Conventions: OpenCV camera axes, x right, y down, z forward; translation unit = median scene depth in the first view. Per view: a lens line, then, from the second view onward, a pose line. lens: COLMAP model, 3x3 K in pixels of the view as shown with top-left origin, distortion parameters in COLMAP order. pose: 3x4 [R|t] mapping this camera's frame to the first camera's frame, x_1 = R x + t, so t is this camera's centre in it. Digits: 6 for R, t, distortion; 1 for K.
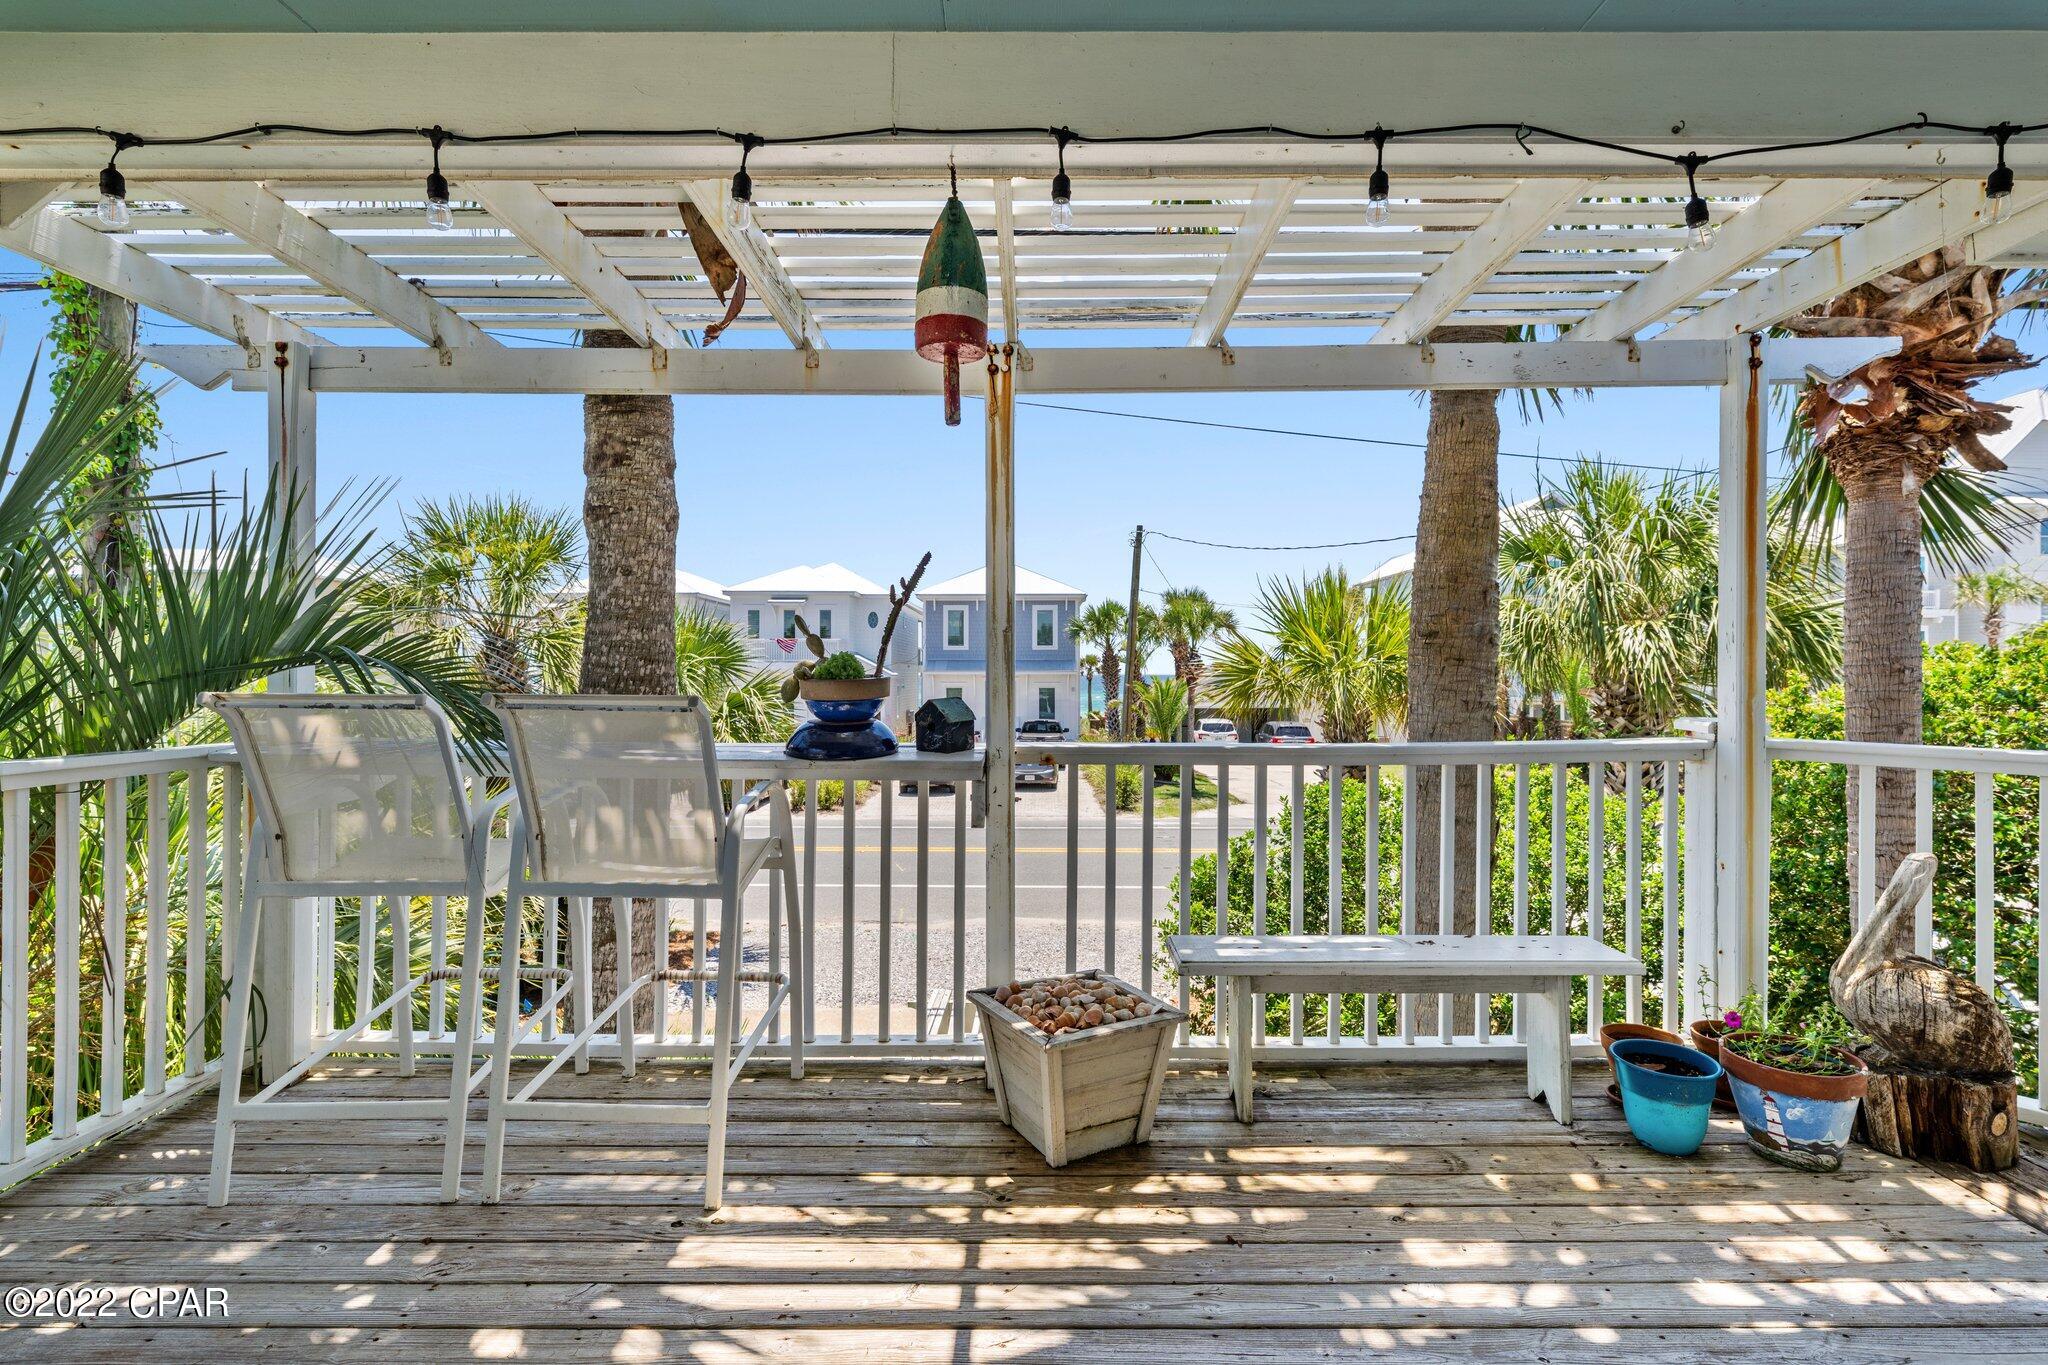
lens RADIAL K [[930.4, 0, 1035.8], [0, 930.4, 671.9], [0, 0, 1]] dist [0.003901, -0.001808]
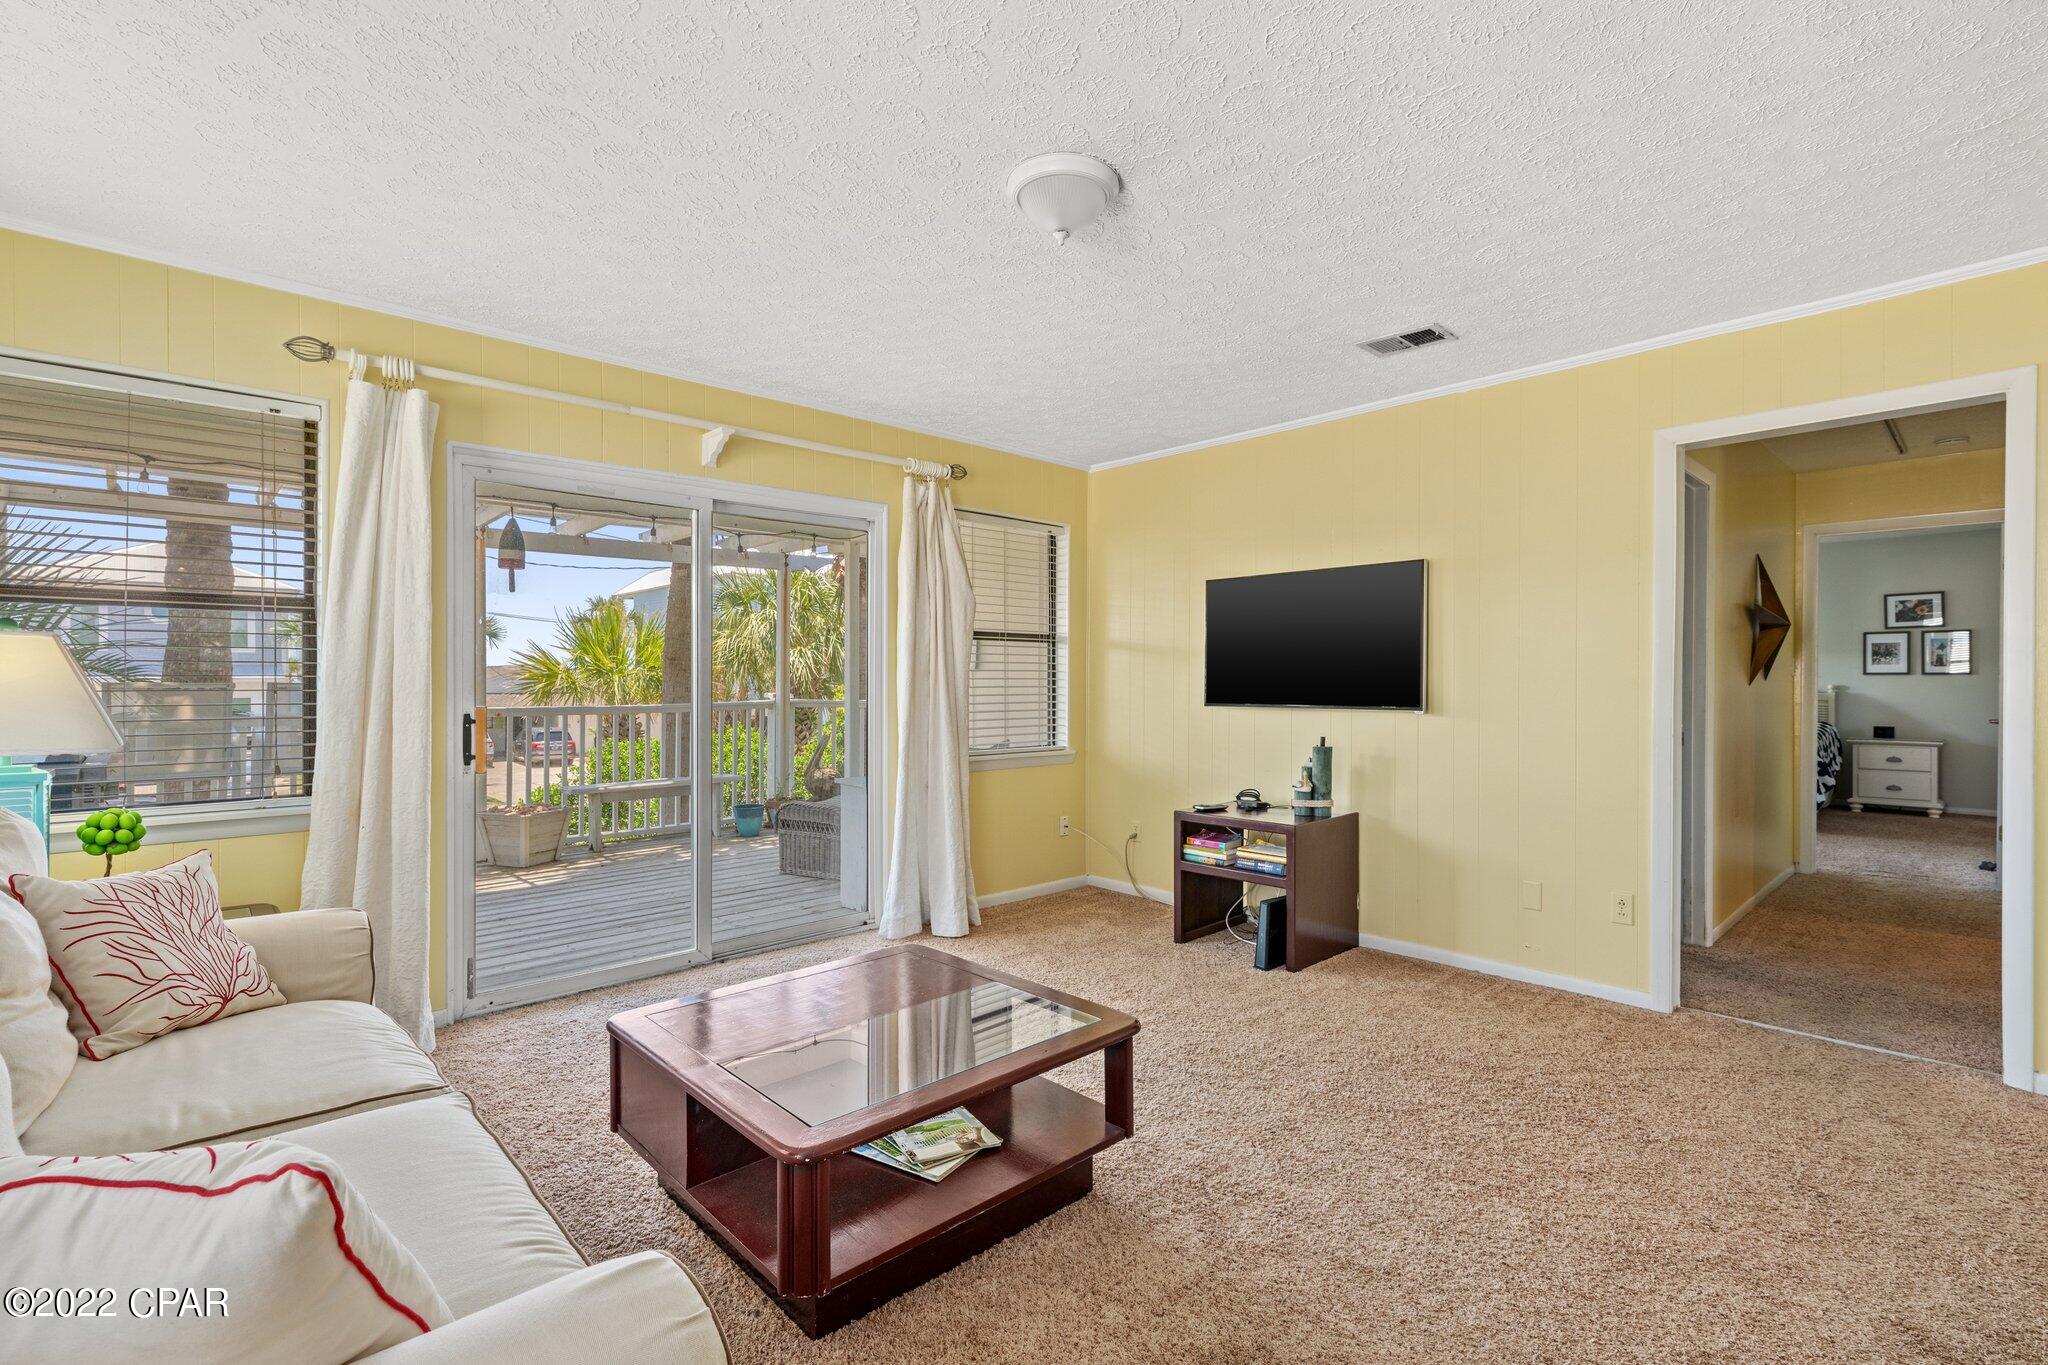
lens RADIAL K [[930.4, 0, 1032.0], [0, 930.4, 679.3], [0, 0, 1]] dist [0.003901, -0.001808]
pose [[0.727690, -0.001516, 0.685905, -0.619286], [0.001346, 0.999999, 0.000782, 0.011466], [-0.685905, 0.000354, 0.727691, -1.573386]]
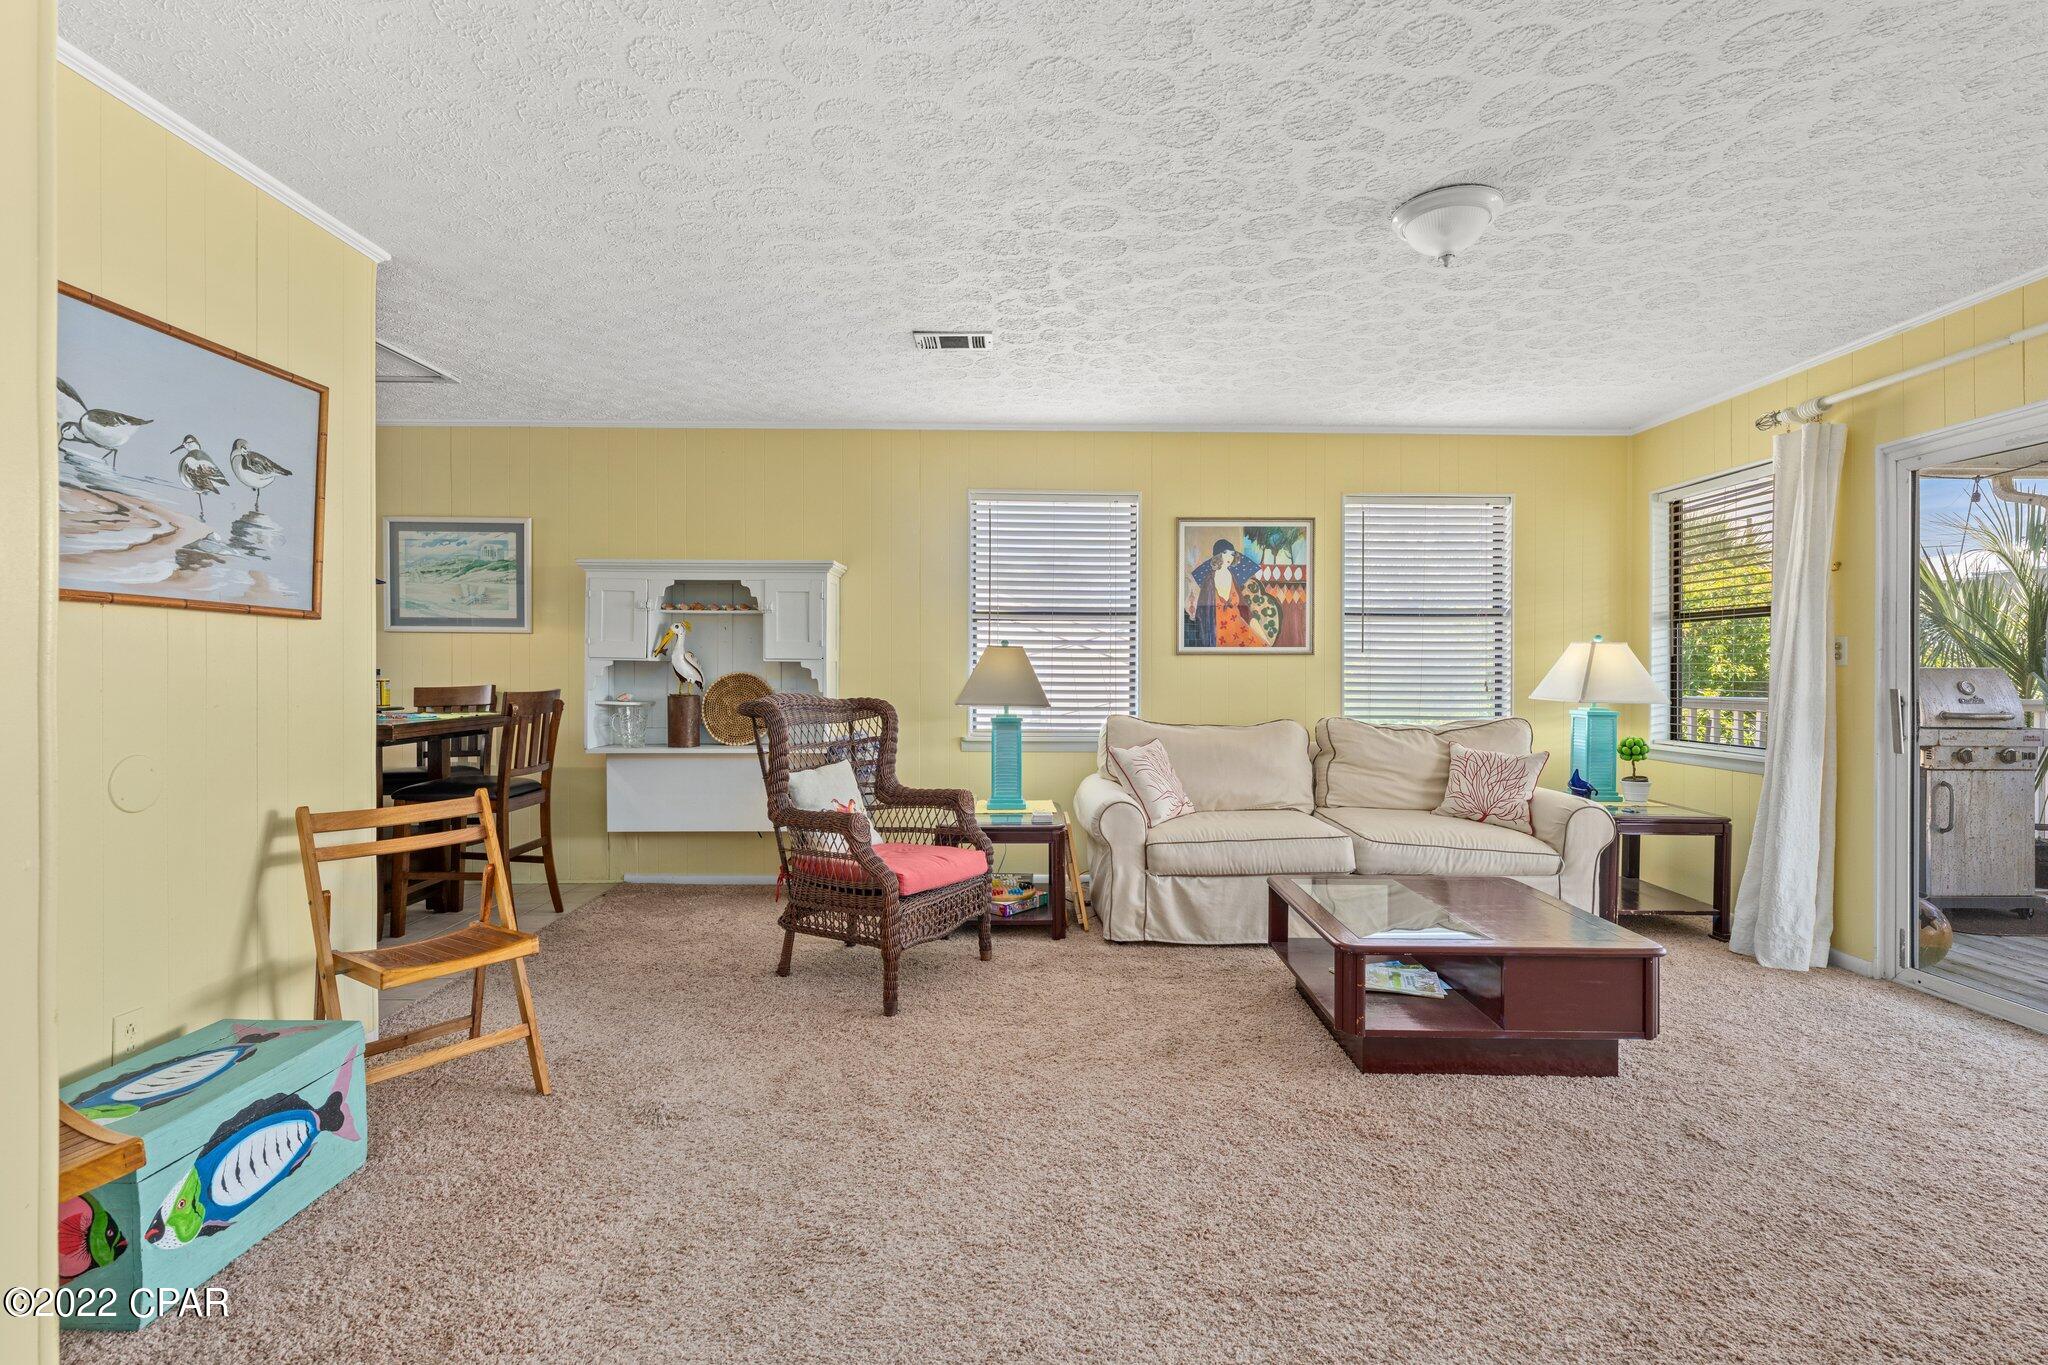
lens RADIAL K [[930.4, 0, 1022.0], [0, 930.4, 688.2], [0, 0, 1]] dist [0.003901, -0.001808]
pose [[0.006726, 0.018504, -0.999806, 0.910534], [0.002315, 0.999826, 0.018520, 0.018276], [0.999975, -0.002439, 0.006682, -1.407820]]
